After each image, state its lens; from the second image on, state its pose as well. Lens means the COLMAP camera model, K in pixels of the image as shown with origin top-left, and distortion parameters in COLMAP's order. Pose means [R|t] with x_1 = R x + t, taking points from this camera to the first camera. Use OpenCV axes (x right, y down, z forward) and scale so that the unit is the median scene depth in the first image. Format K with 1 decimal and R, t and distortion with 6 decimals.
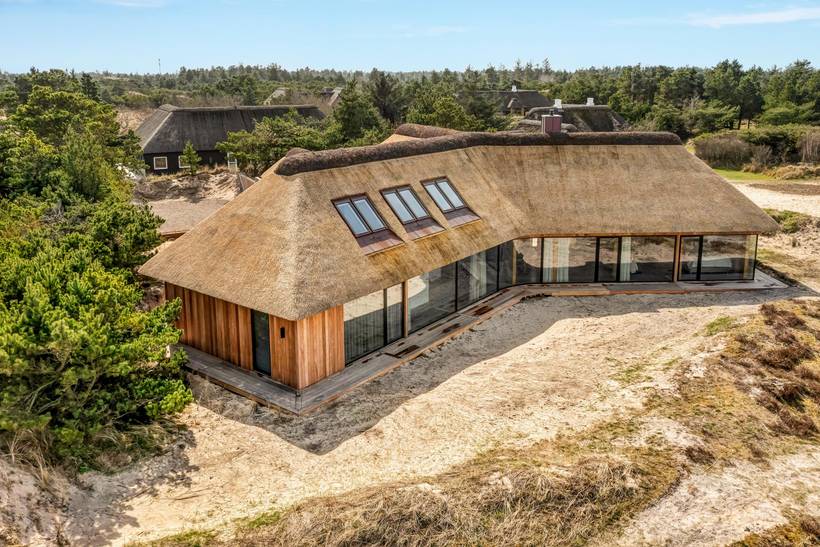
lens RADIAL K [[628.2, 0, 395.9], [0, 628.2, 197.1], [0, 0, 1]] dist [-0.022751, 0.008370]
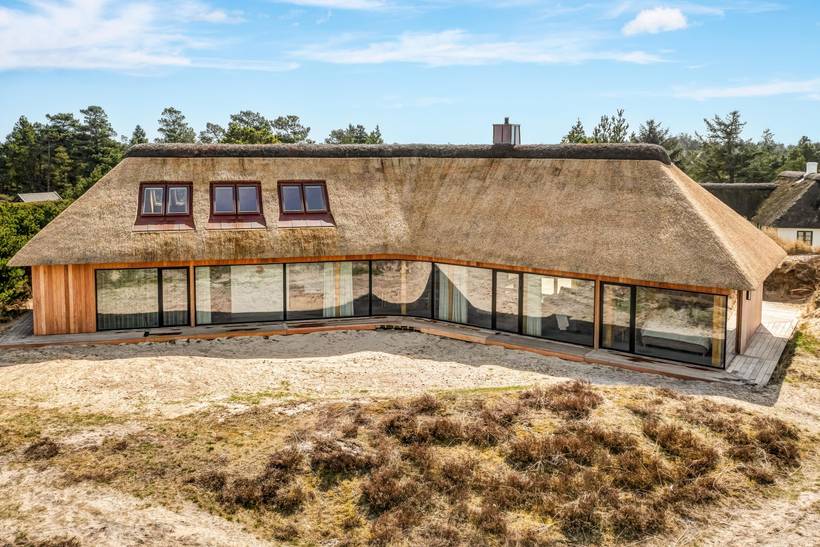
lens RADIAL K [[628.2, 0, 395.9], [0, 628.2, 197.1], [0, 0, 1]] dist [-0.022751, 0.008370]
pose [[0.808137, 0.046041, -0.587192, 0.997828], [-0.113482, 0.990432, -0.078523, 0.072608], [0.577959, 0.130093, 0.805630, 0.425928]]
